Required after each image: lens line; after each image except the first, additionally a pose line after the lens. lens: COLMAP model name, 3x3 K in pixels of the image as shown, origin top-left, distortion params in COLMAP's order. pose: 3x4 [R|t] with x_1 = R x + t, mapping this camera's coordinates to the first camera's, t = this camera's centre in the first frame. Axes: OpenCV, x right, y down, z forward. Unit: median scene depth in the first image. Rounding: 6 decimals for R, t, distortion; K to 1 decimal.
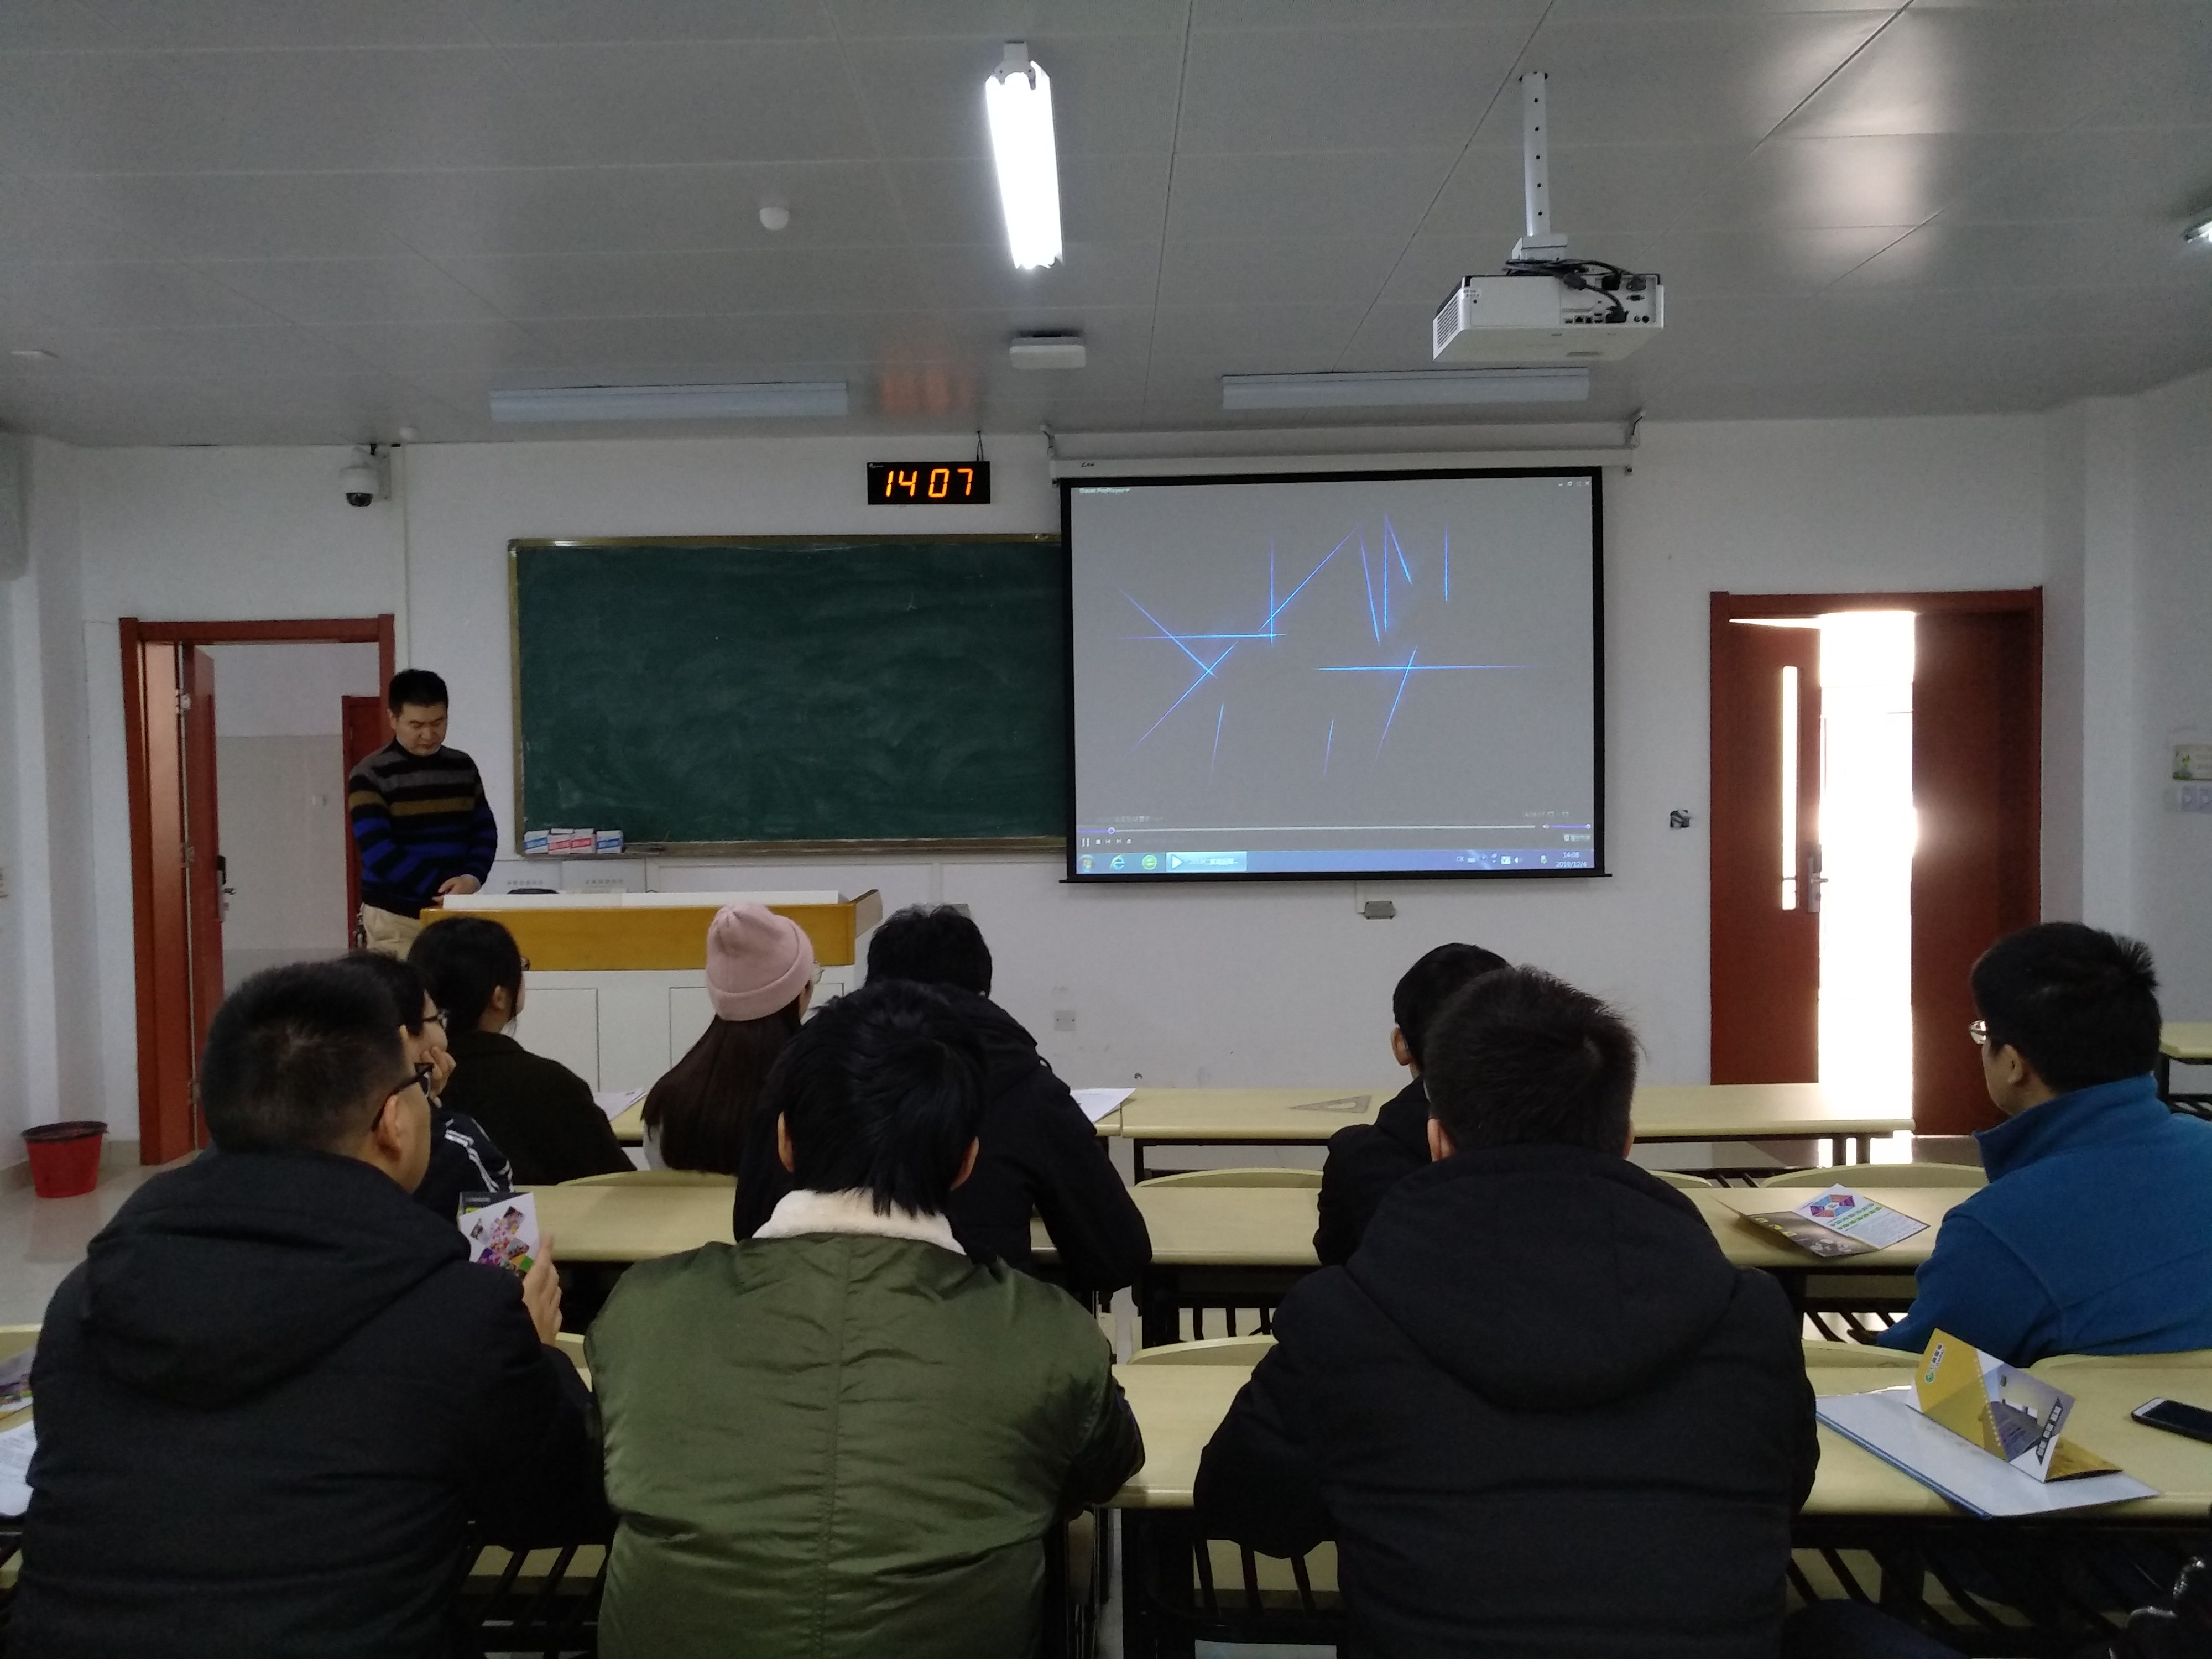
lens RADIAL K [[1541.9, 0, 1106.0], [0, 1541.9, 829.5], [0, 0, 1]] dist [0.034654, -0.001219]
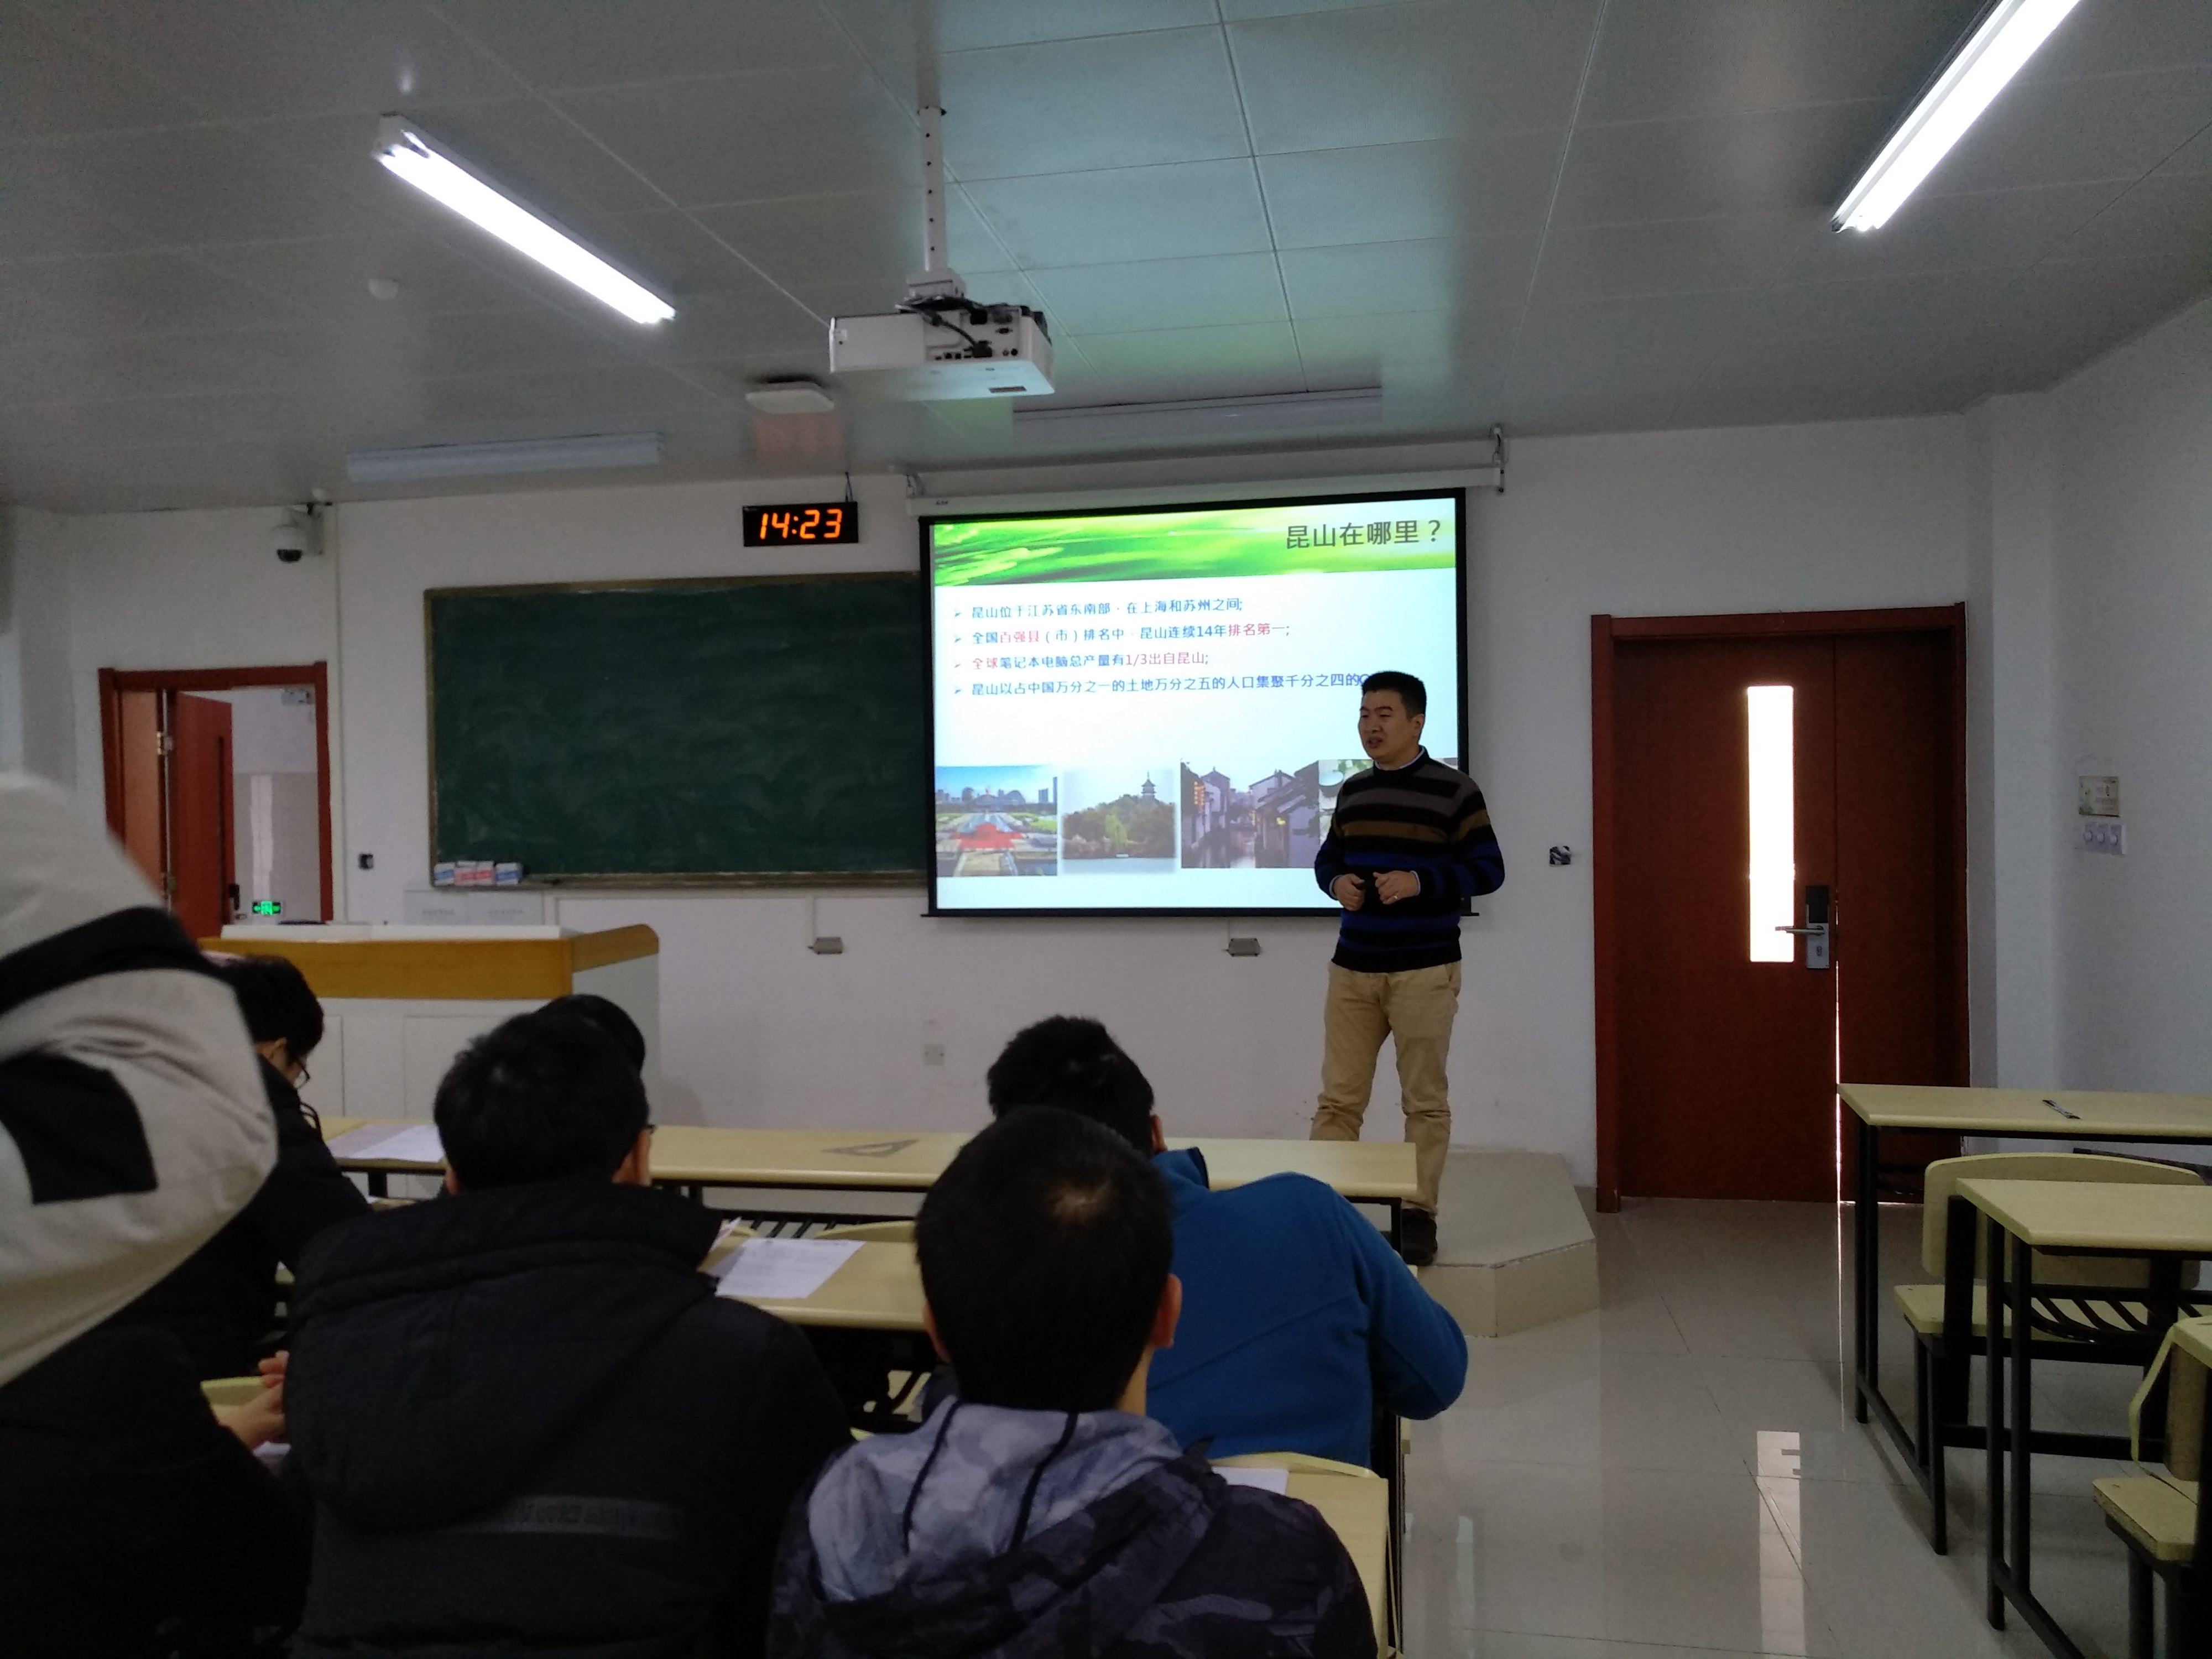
lens RADIAL K [[1541.9, 0, 1106.0], [0, 1541.9, 829.5], [0, 0, 1]] dist [0.034654, -0.001219]
pose [[0.987546, 0.000735, -0.157330, 0.245658], [-0.003430, 0.999852, -0.016859, -0.005798], [0.157295, 0.017189, 0.987402, 0.024623]]
